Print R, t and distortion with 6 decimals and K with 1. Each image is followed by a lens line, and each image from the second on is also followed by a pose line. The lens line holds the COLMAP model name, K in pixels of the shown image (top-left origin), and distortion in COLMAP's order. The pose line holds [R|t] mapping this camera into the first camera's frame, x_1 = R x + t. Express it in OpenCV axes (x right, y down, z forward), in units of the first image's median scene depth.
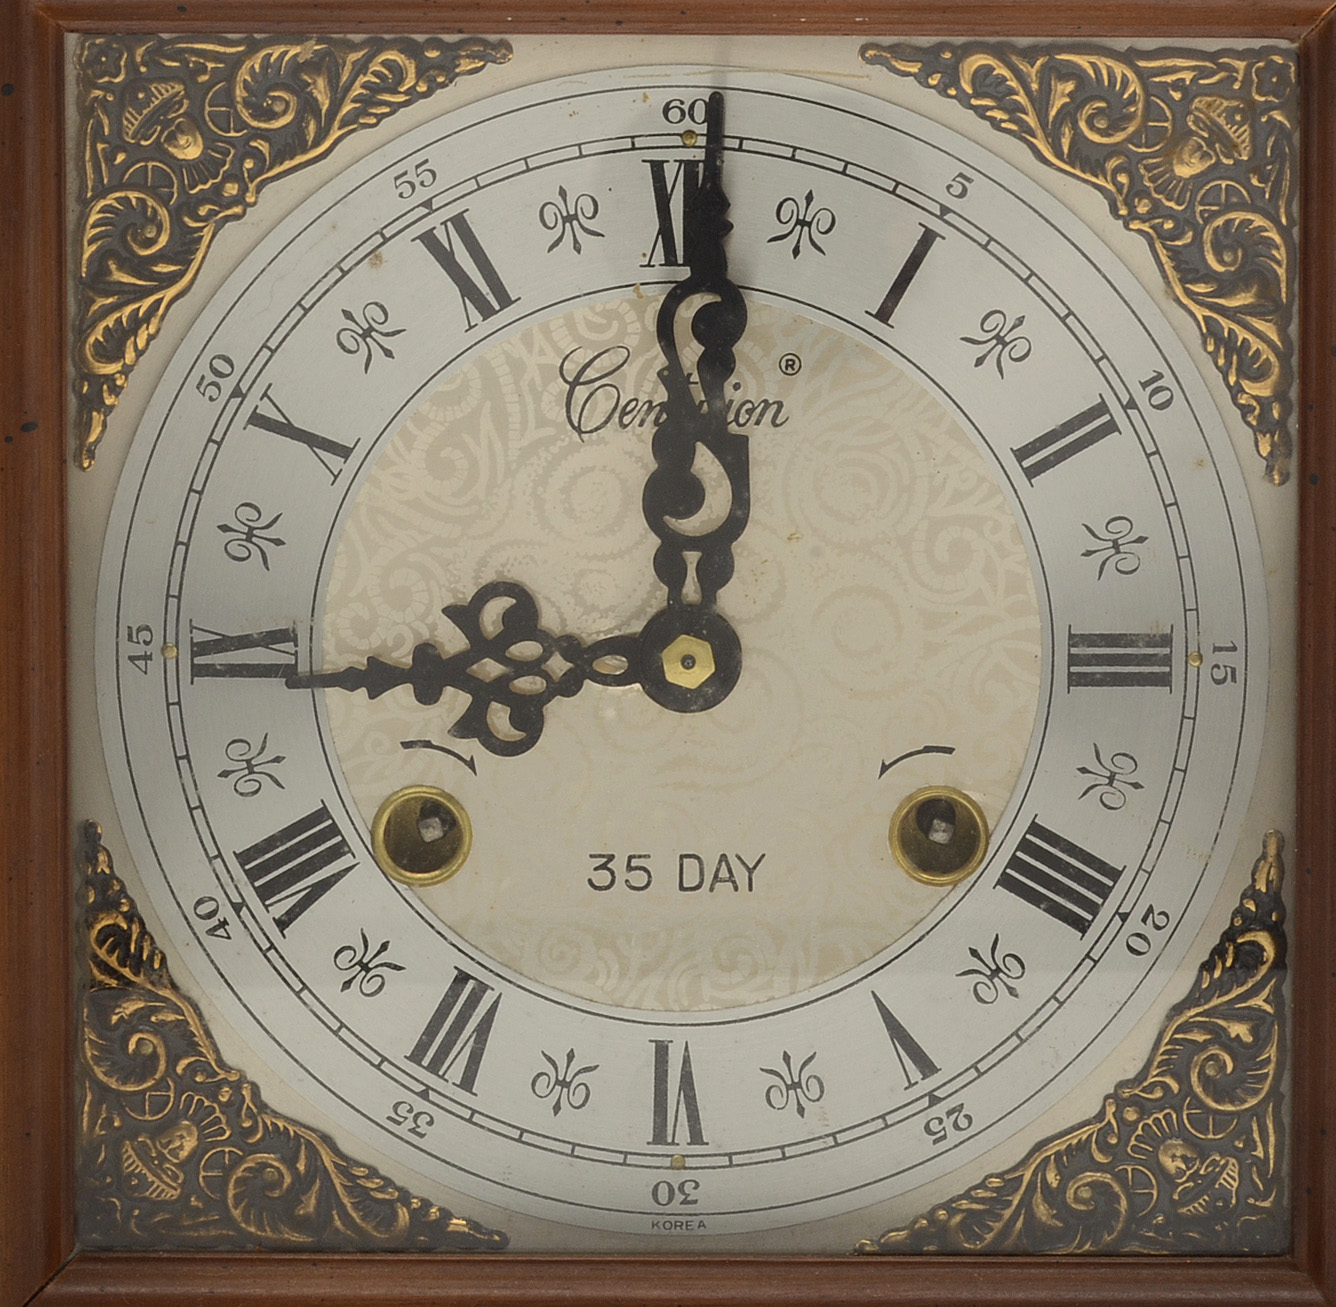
lens RADIAL K [[4588.4, 0, 668.0], [0, 4588.4, 653.5], [0, 0, 1]] dist [0.045643, -2.139492]
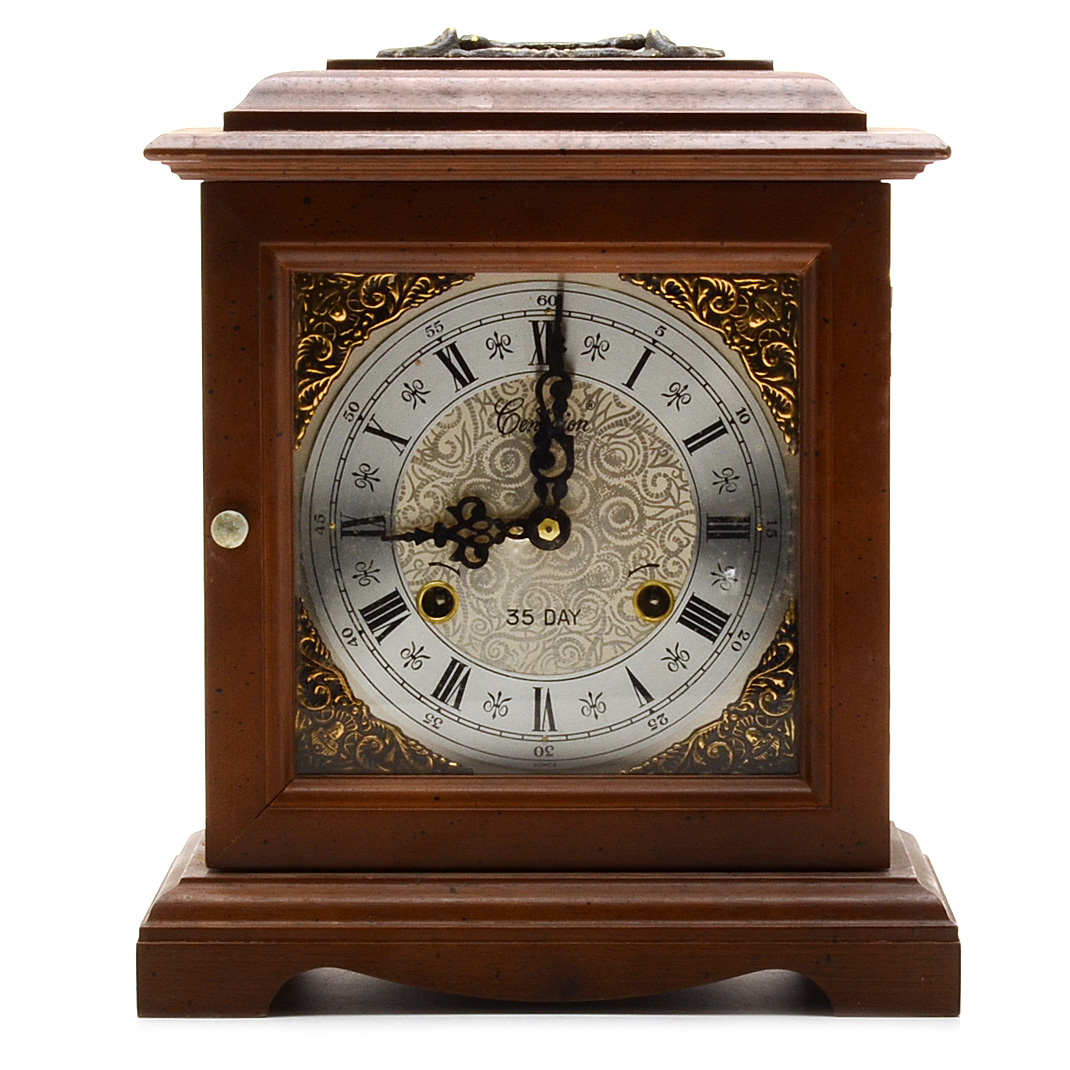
lens RADIAL K [[4566.0, 0, 535.5], [0, 4566.0, 556.6], [0, 0, 1]] dist [-0.070594, 3.706827]
pose [[0.999944, -0.003706, 0.009875, -0.026008], [0.003558, 0.999881, 0.015011, -0.019709], [-0.009929, -0.014975, 0.999839, -1.386076]]
